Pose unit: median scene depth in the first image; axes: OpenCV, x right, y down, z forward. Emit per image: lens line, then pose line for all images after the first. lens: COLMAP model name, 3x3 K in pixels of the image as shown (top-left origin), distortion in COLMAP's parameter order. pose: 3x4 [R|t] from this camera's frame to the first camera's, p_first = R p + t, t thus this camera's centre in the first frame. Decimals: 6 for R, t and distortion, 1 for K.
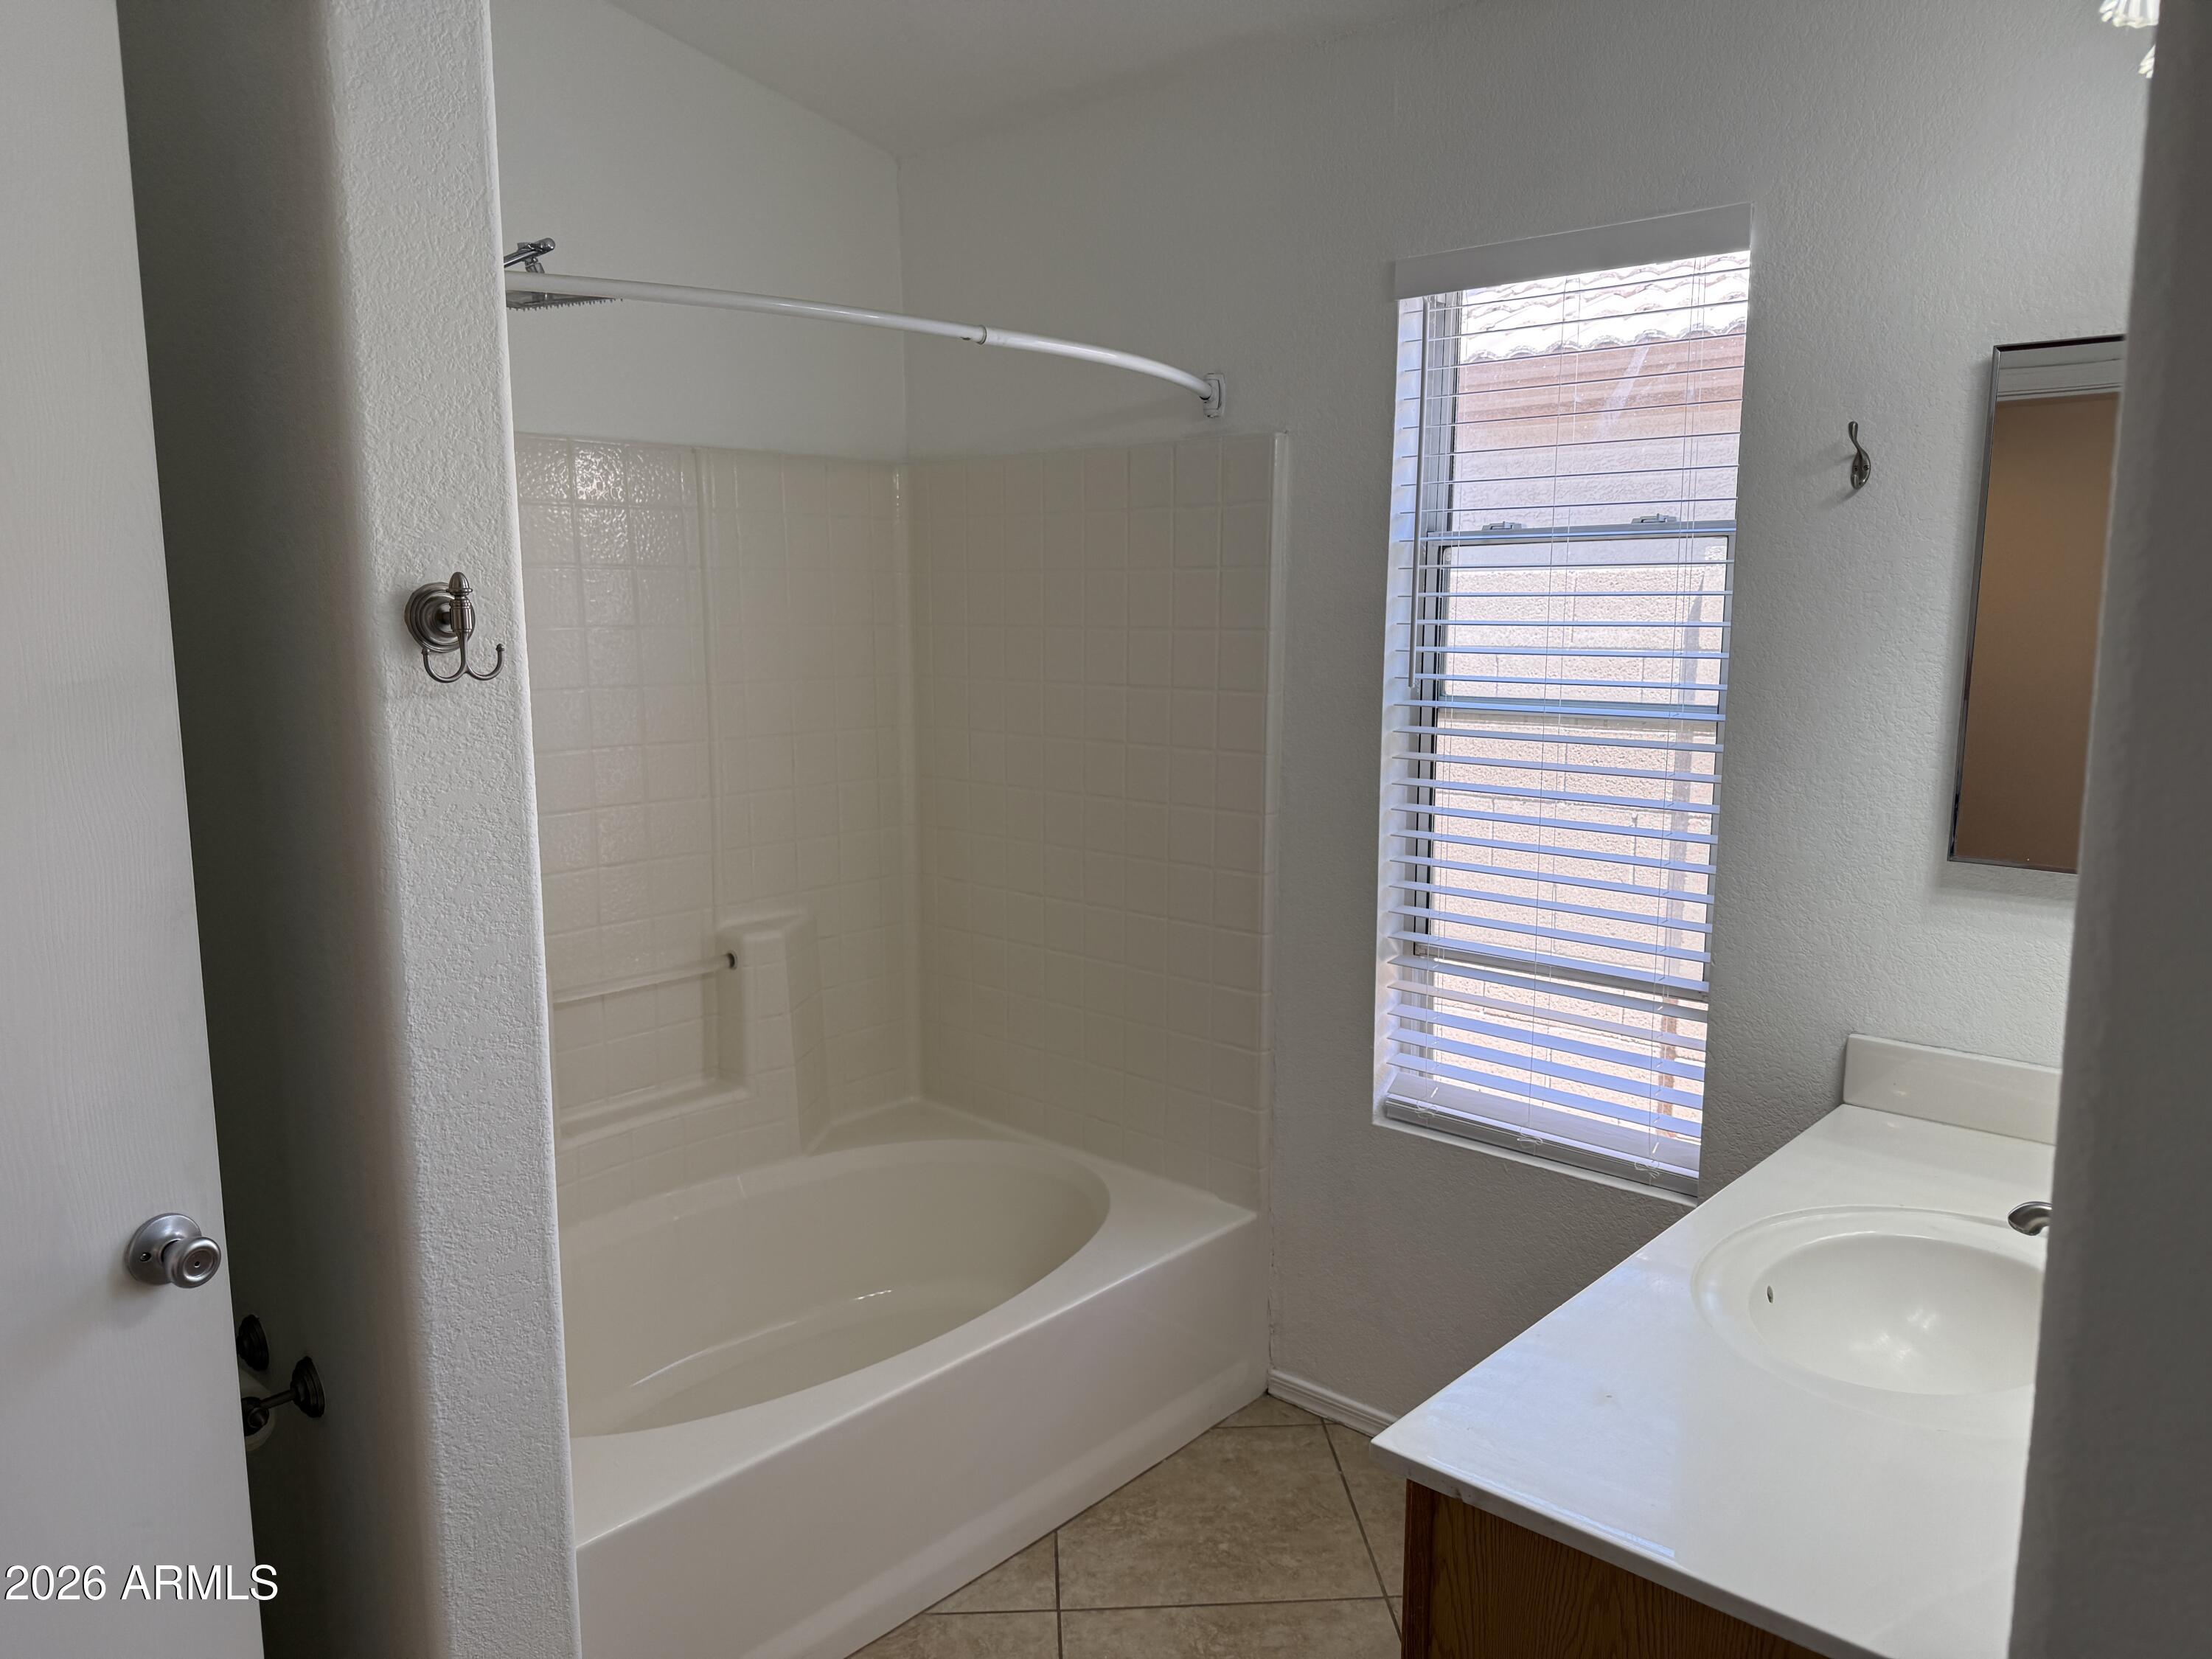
lens RADIAL K [[1563.6, 0, 1112.9], [0, 1563.6, 824.7], [0, 0, 1]] dist [0.060598, -0.043873]
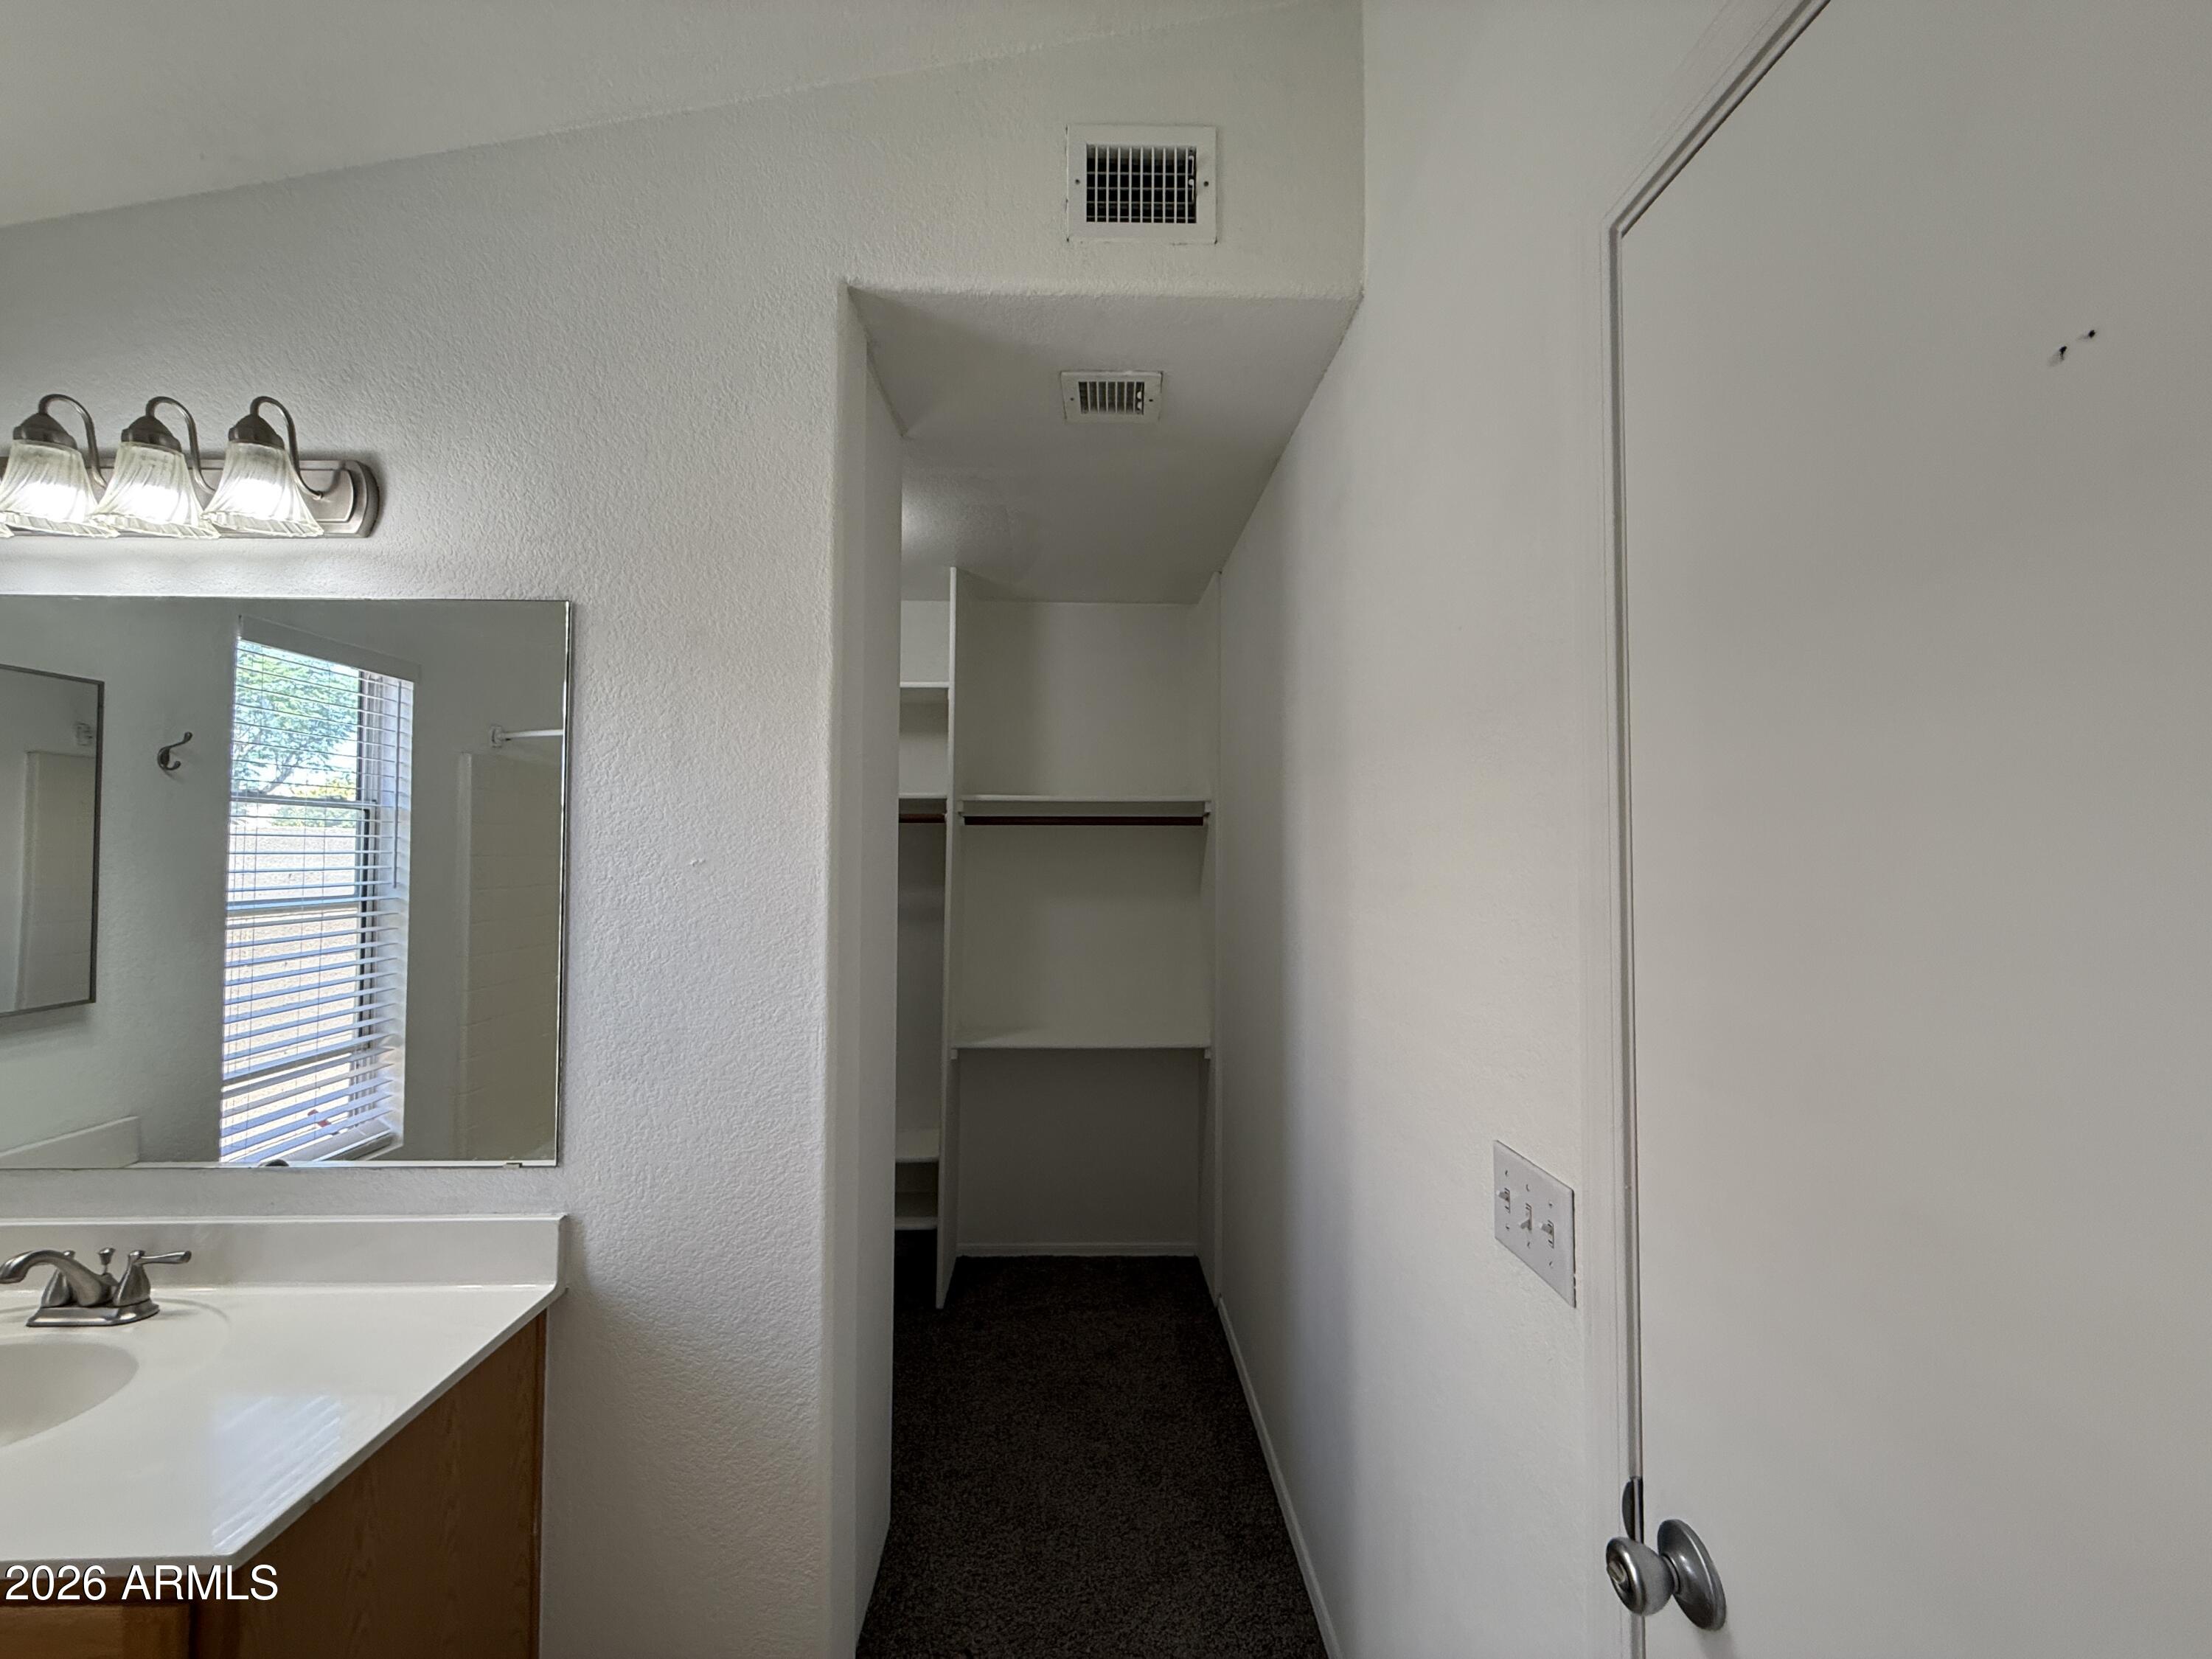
lens RADIAL K [[898.6, 0, 1102.4], [0, 898.6, 830.8], [0, 0, 1]] dist [-0.000188, -0.000136]
pose [[-0.696781, 0.017306, 0.717075, -0.926539], [0.105561, 0.991298, 0.078649, -0.125101], [-0.709474, 0.130496, -0.692544, 0.970789]]
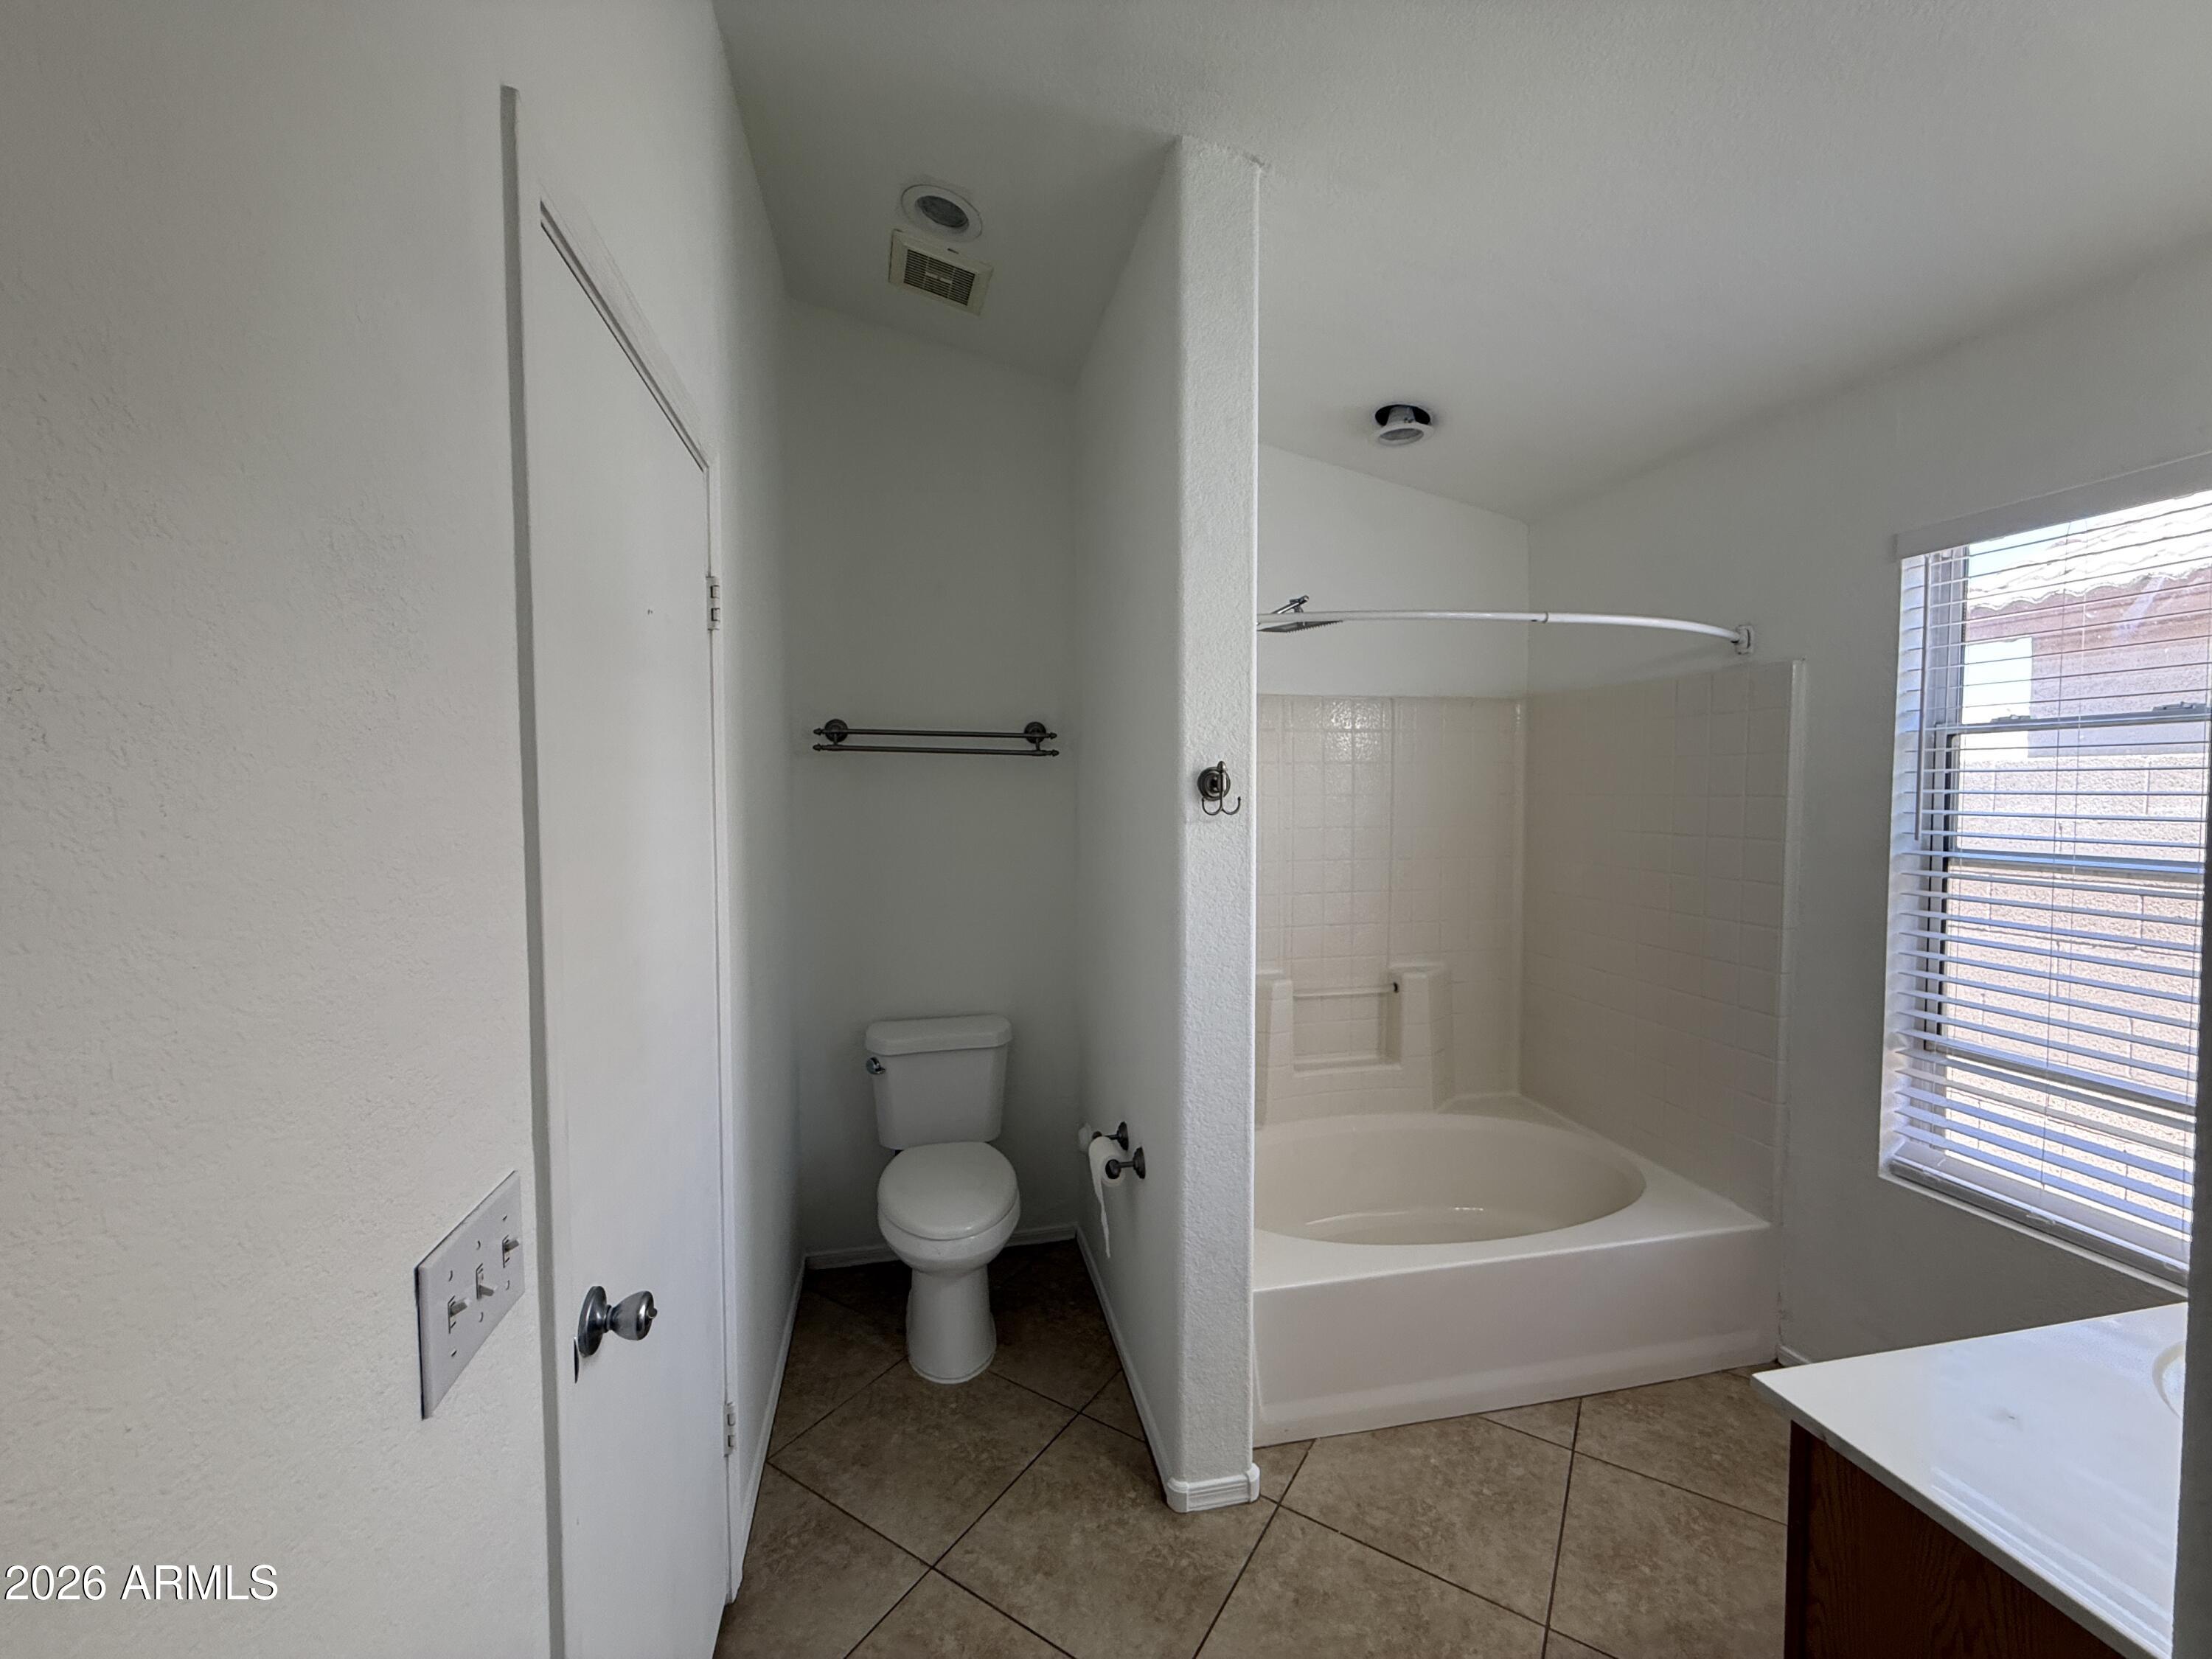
lens RADIAL K [[898.6, 0, 1109.3], [0, 898.6, 821.0], [0, 0, 1]] dist [-0.000188, -0.000136]
pose [[0.813638, 0.018905, -0.581064, 0.077534], [-0.081333, 0.993344, -0.081568, 0.011988], [0.575654, 0.113627, 0.809760, -0.000159]]
